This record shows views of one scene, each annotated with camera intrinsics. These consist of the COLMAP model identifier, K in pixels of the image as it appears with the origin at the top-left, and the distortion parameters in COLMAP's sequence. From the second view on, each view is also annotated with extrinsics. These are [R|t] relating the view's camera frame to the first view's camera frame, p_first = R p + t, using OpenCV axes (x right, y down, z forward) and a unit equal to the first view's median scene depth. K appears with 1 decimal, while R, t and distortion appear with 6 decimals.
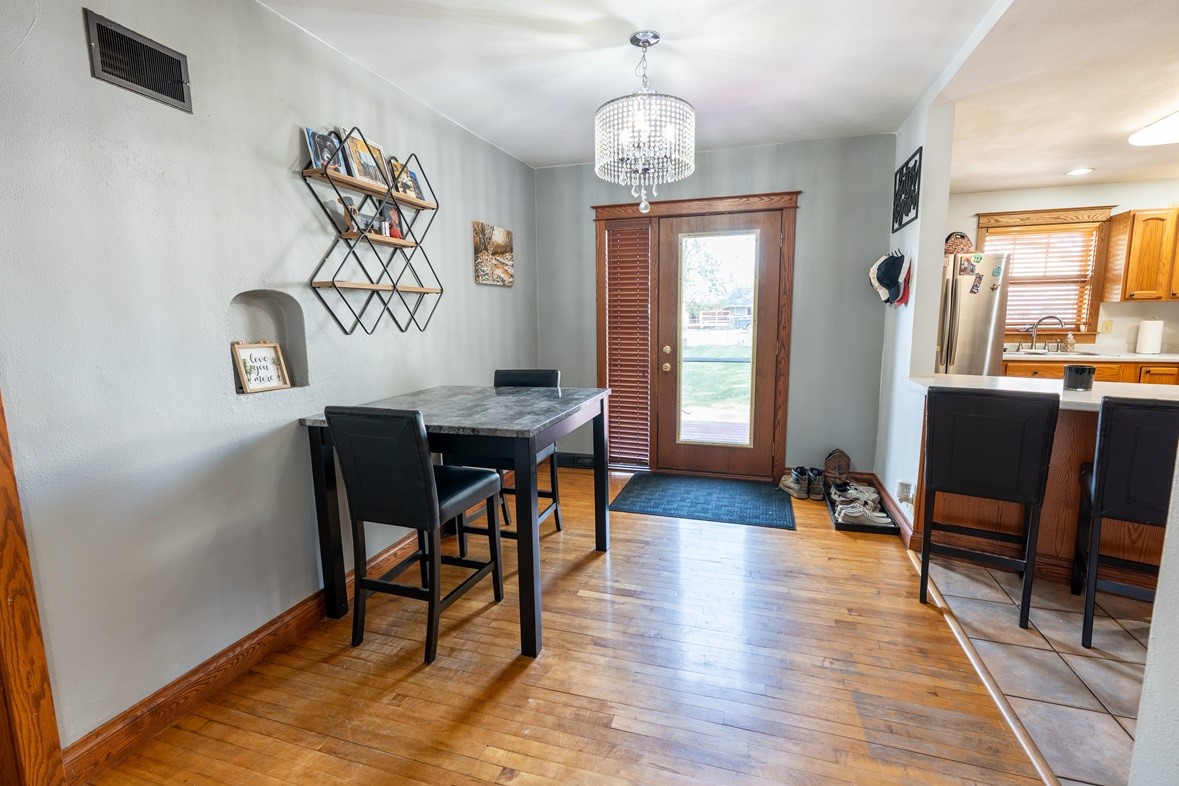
lens RADIAL K [[529.1, 0, 589.5], [0, 529.1, 391.5], [0, 0, 1]] dist [-0.008303, 0.002415]
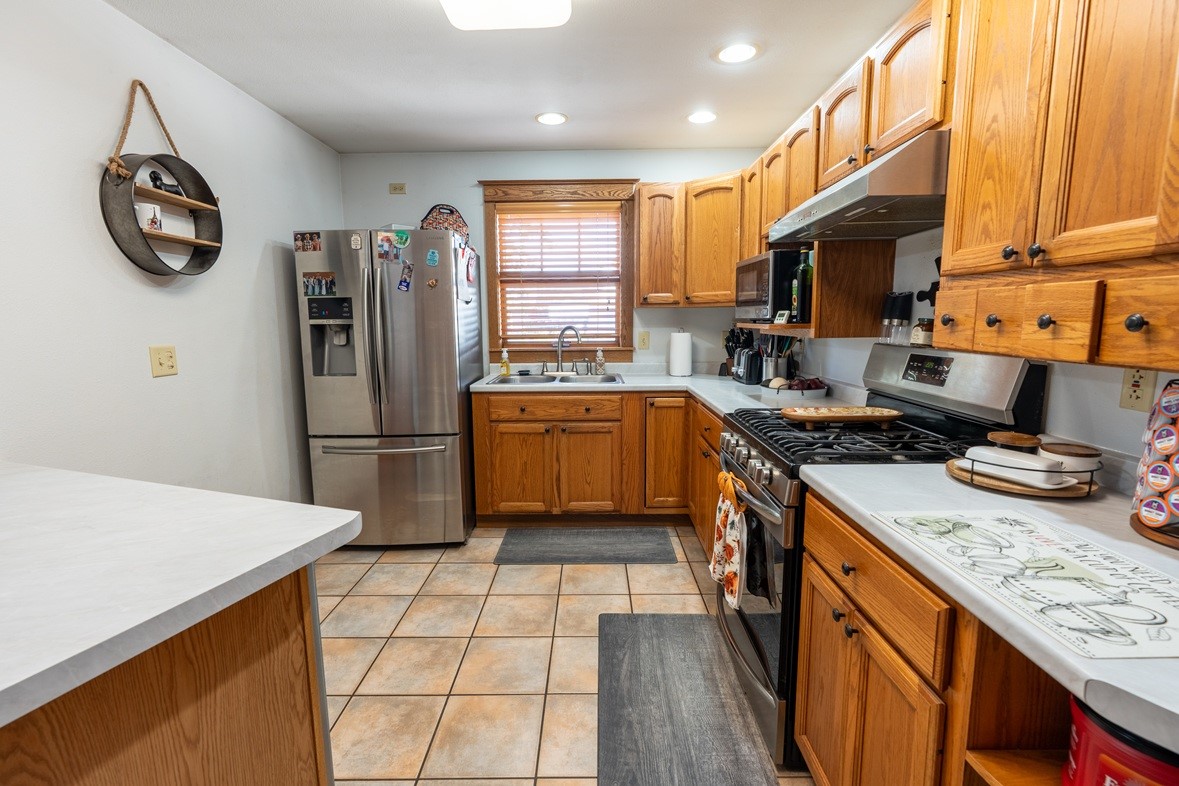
lens RADIAL K [[529.1, 0, 590.2], [0, 529.1, 389.9], [0, 0, 1]] dist [-0.008303, 0.002415]
pose [[0.953556, -0.037184, 0.298911, 0.677492], [0.039497, 0.999218, -0.001696, -0.052819], [-0.298614, 0.013424, 0.954280, 0.292741]]
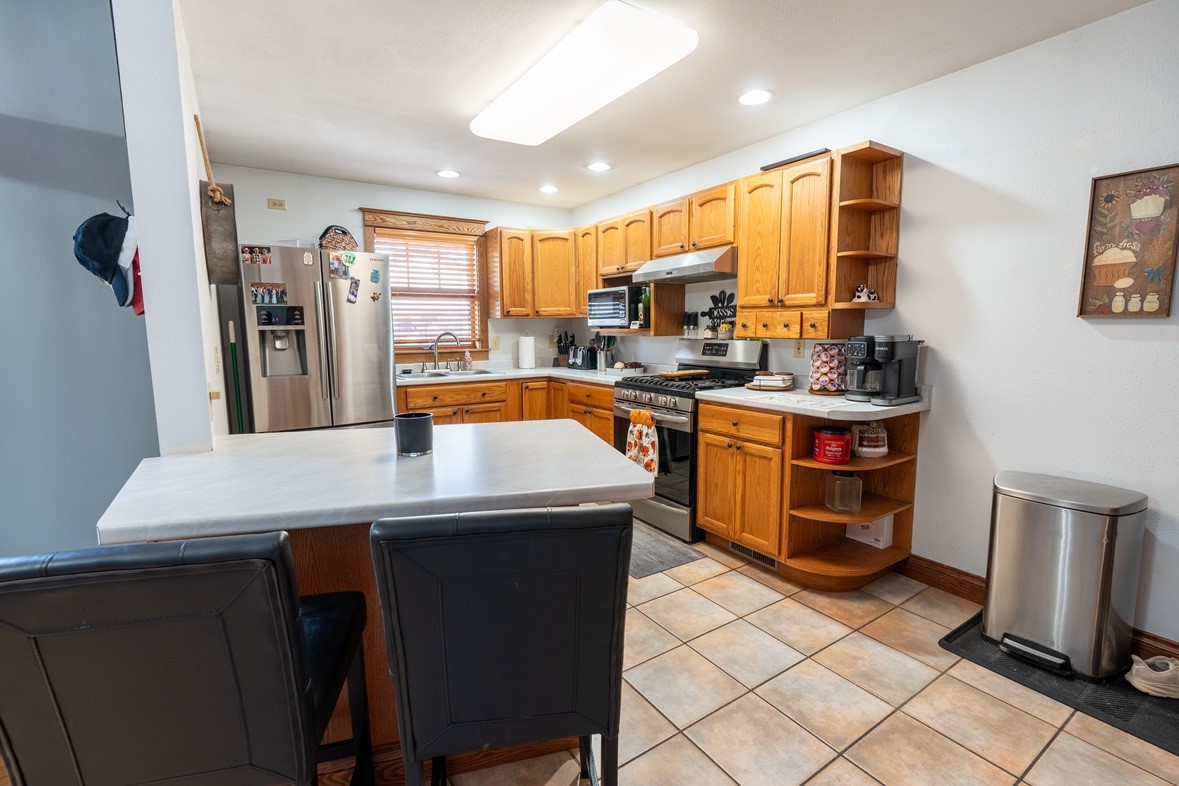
lens RADIAL K [[529.1, 0, 590.4], [0, 529.1, 389.7], [0, 0, 1]] dist [-0.008303, 0.002415]
pose [[0.623721, -0.084958, 0.777017, 0.308299], [0.108263, 0.993884, 0.021766, -0.037491], [-0.774114, 0.070546, 0.629104, 0.236215]]
